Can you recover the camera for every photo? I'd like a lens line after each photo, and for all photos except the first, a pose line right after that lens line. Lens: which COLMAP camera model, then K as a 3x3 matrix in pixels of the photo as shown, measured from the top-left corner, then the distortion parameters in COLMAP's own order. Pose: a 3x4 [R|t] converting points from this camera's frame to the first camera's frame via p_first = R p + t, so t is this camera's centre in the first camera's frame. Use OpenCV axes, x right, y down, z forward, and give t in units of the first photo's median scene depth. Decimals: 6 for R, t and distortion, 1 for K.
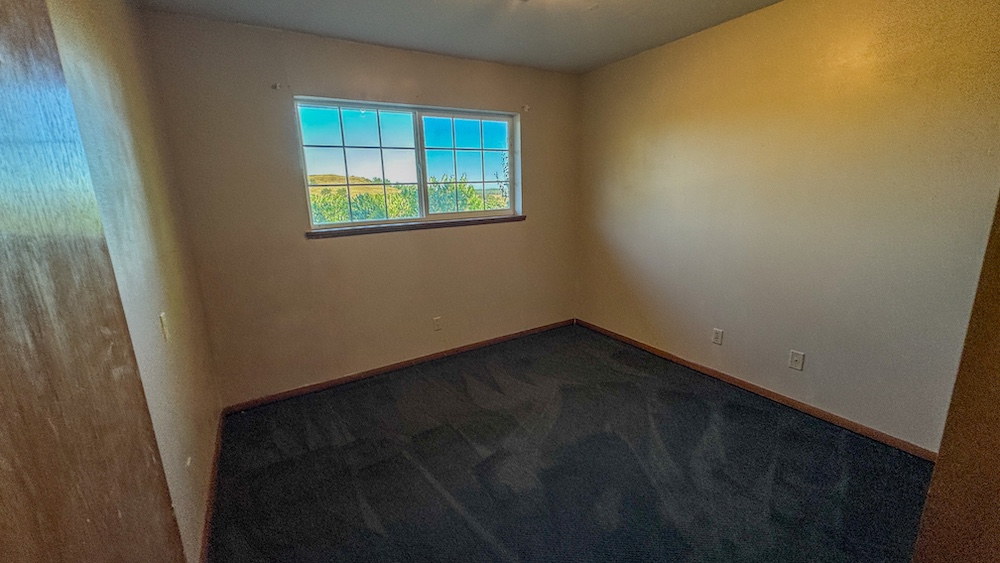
lens RADIAL K [[396.8, 0, 495.8], [0, 396.8, 283.0], [0, 0, 1]] dist [-0.014885, -0.000026]
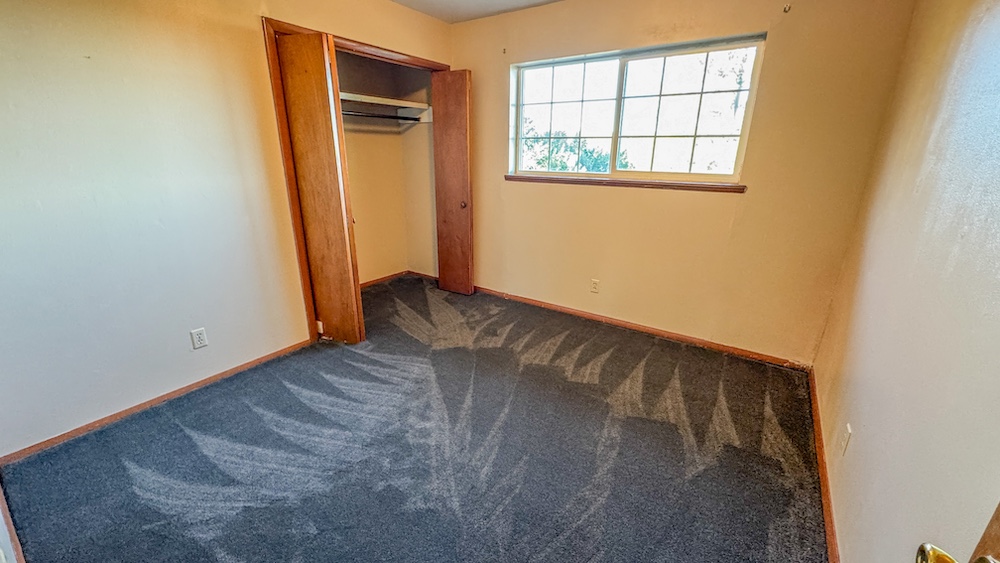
lens RADIAL K [[396.8, 0, 495.8], [0, 396.8, 283.0], [0, 0, 1]] dist [-0.014885, -0.000026]
pose [[0.384000, 0.331219, -0.861881, 0.637301], [-0.220845, 0.939298, 0.262576, -0.111418], [0.896533, 0.089513, 0.433838, 0.379679]]
